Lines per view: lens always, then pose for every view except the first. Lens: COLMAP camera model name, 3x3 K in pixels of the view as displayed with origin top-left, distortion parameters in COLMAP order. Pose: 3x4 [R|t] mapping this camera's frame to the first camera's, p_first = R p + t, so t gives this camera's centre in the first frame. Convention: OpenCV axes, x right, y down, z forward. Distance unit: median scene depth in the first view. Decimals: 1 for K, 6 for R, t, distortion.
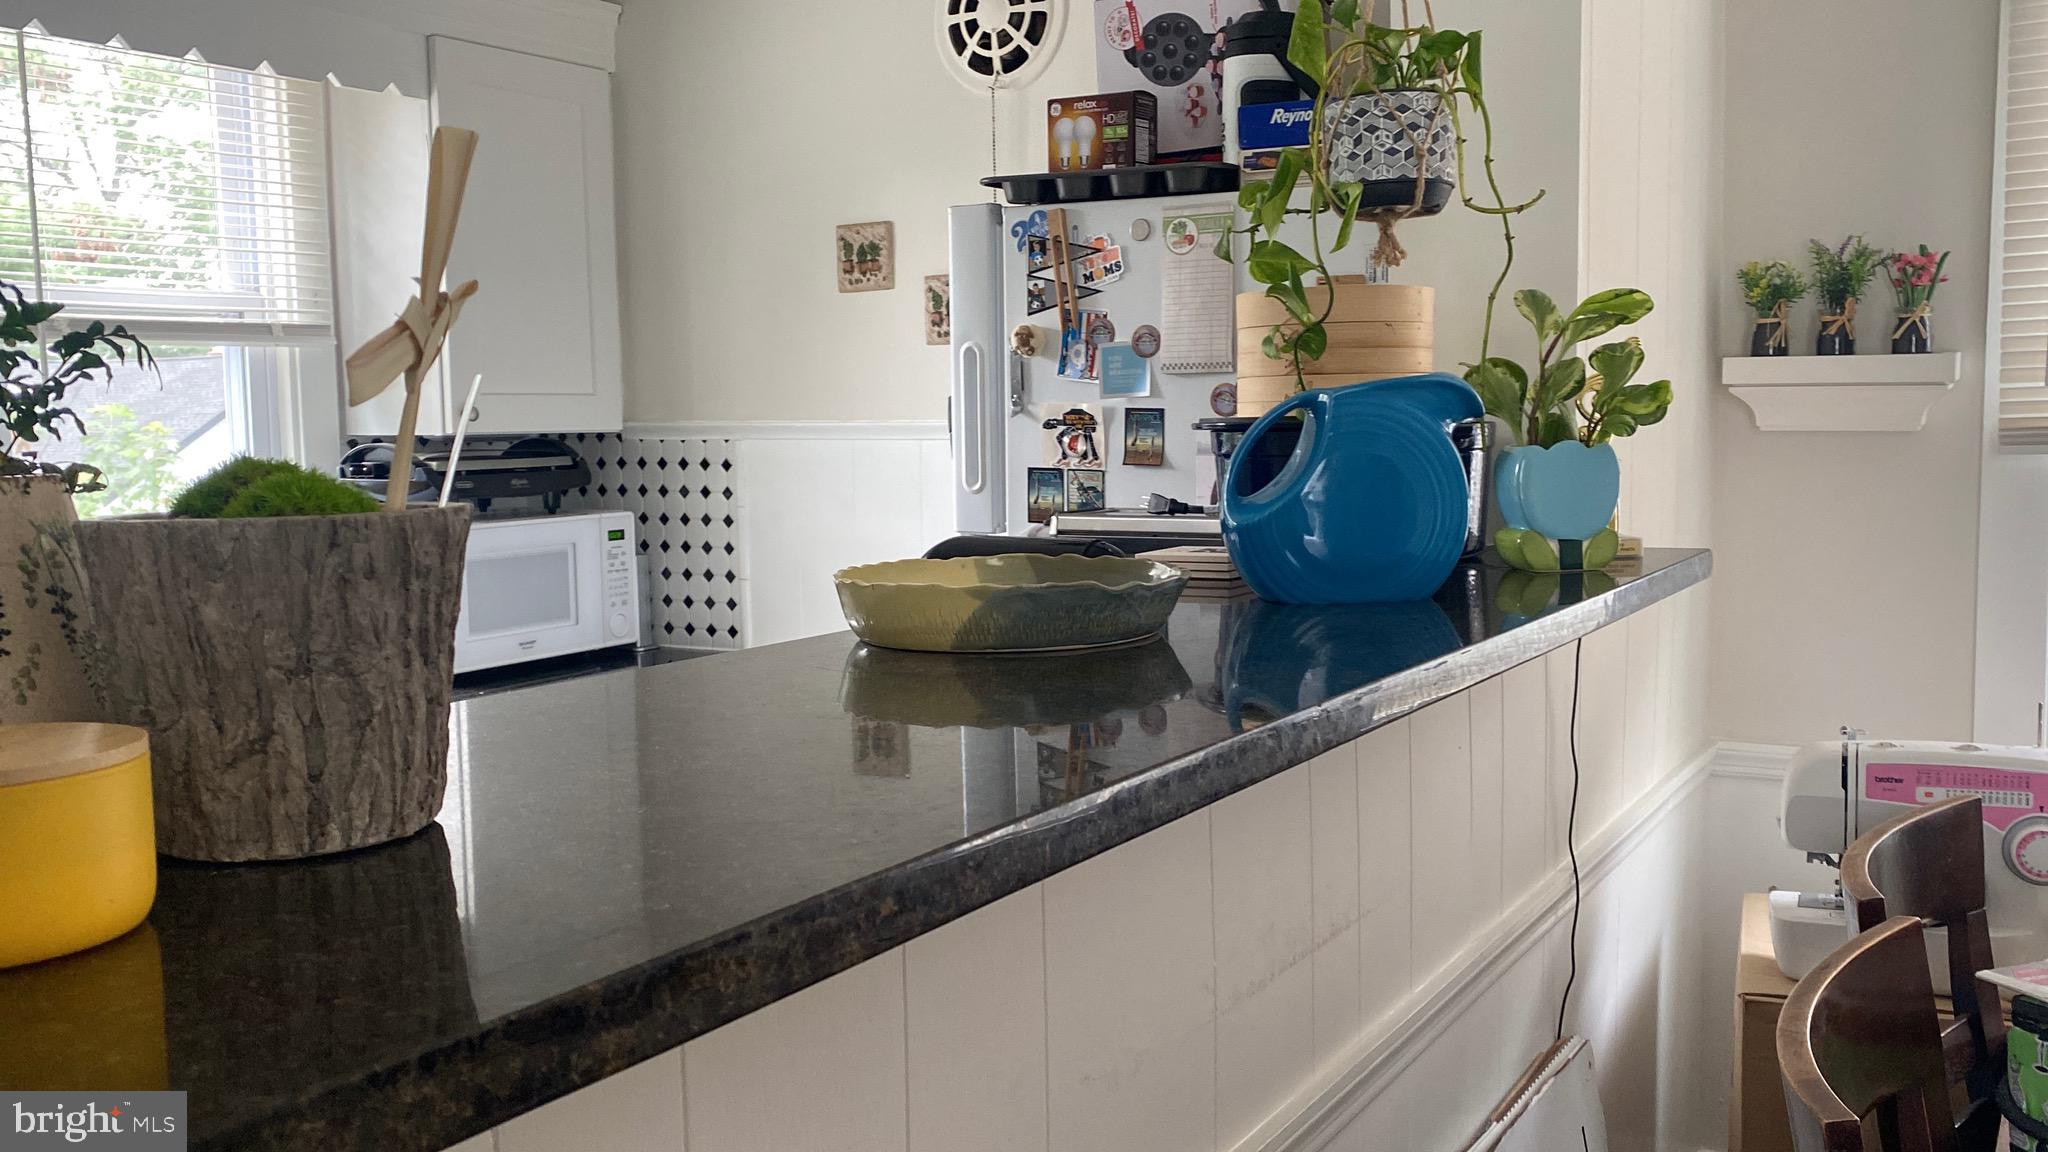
lens RADIAL K [[1809.5, 0, 1022.3], [0, 1809.5, 597.0], [0, 0, 1]] dist [0.045084, -0.049679]
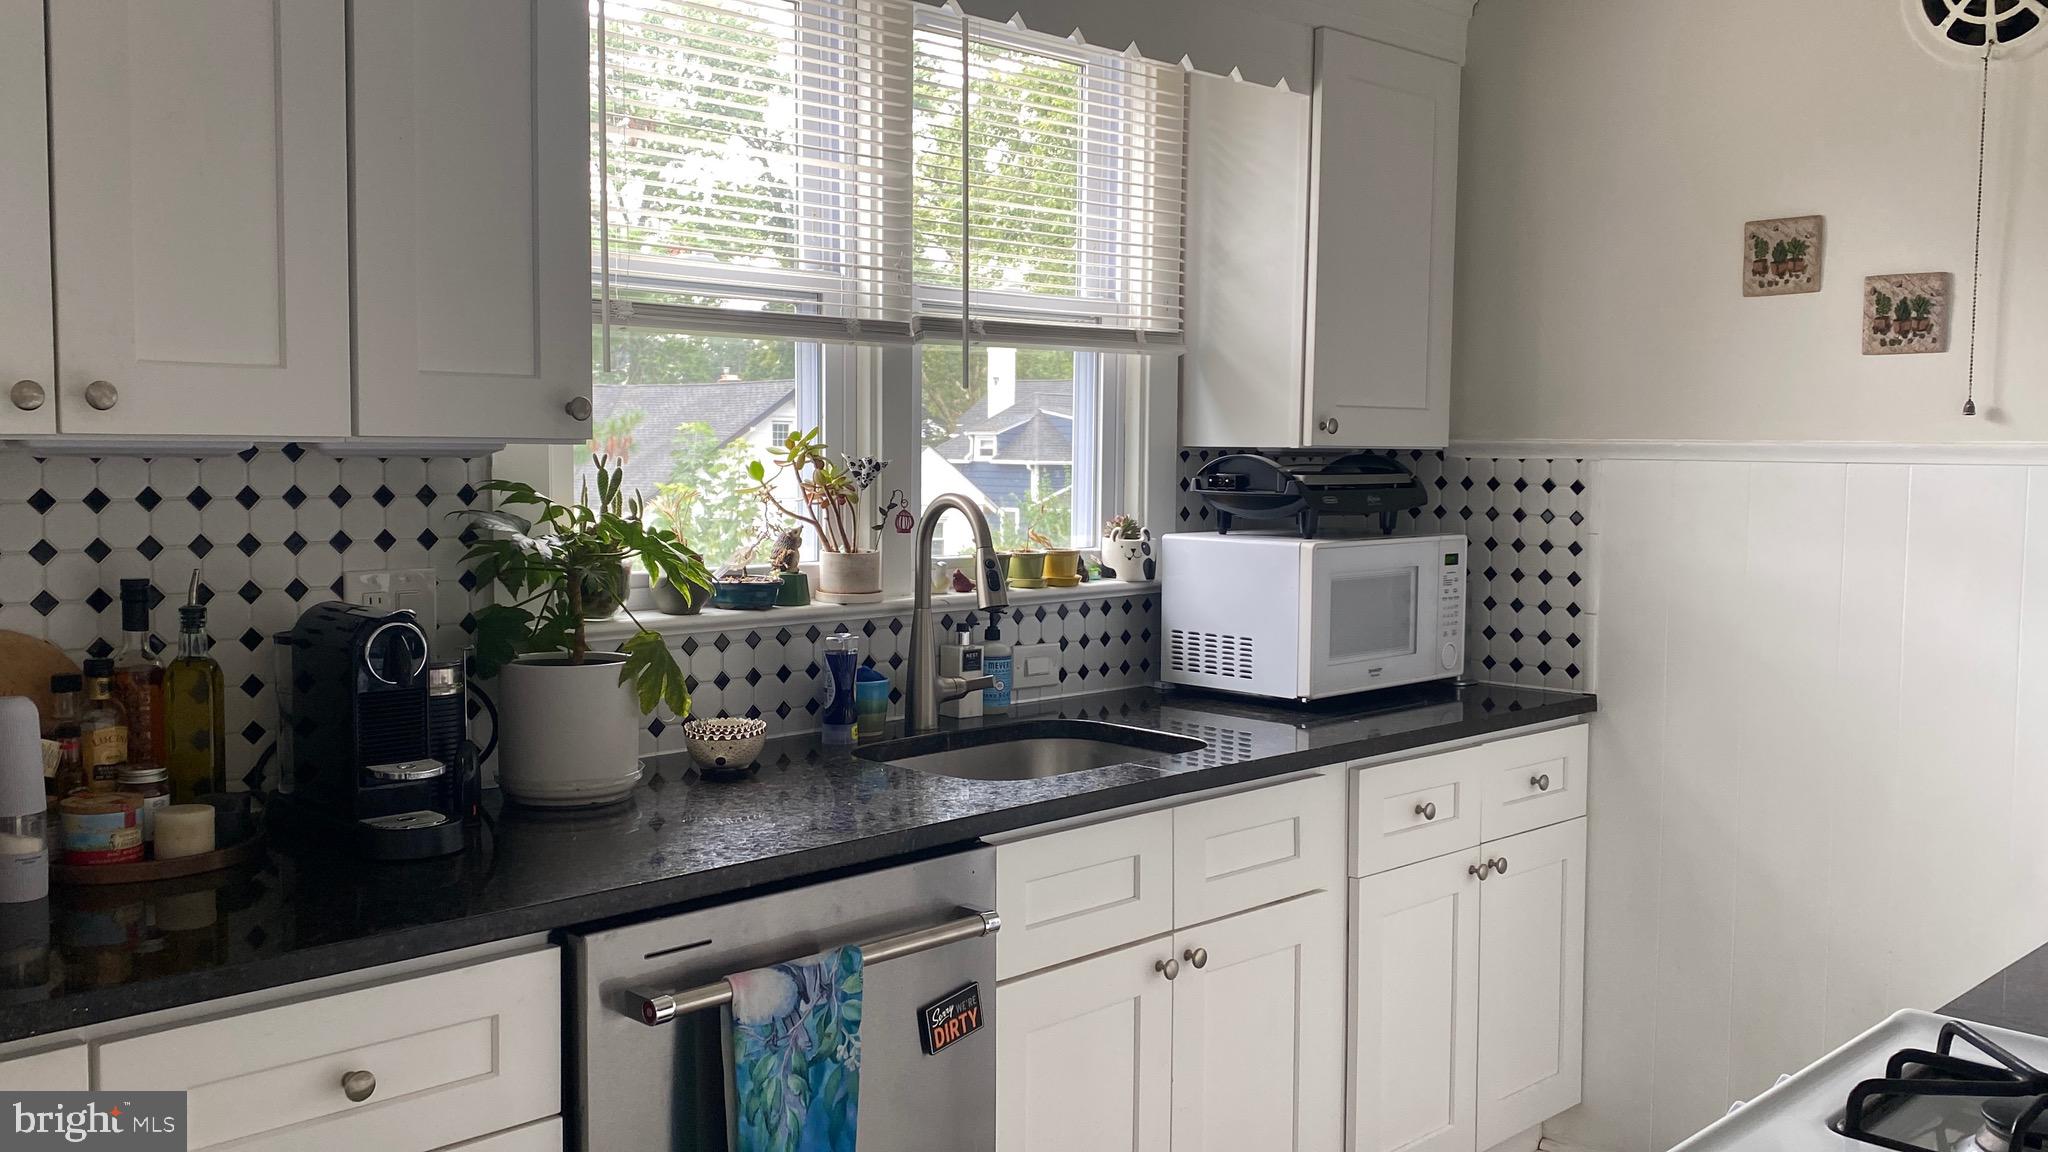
lens RADIAL K [[1809.5, 0, 1027.9], [0, 1809.5, 558.3], [0, 0, 1]] dist [0.045084, -0.049679]
pose [[0.971721, 0.035187, -0.233496, -0.224701], [-0.044399, 0.998424, -0.034311, 0.006713], [0.231921, 0.043708, 0.971752, 0.052592]]
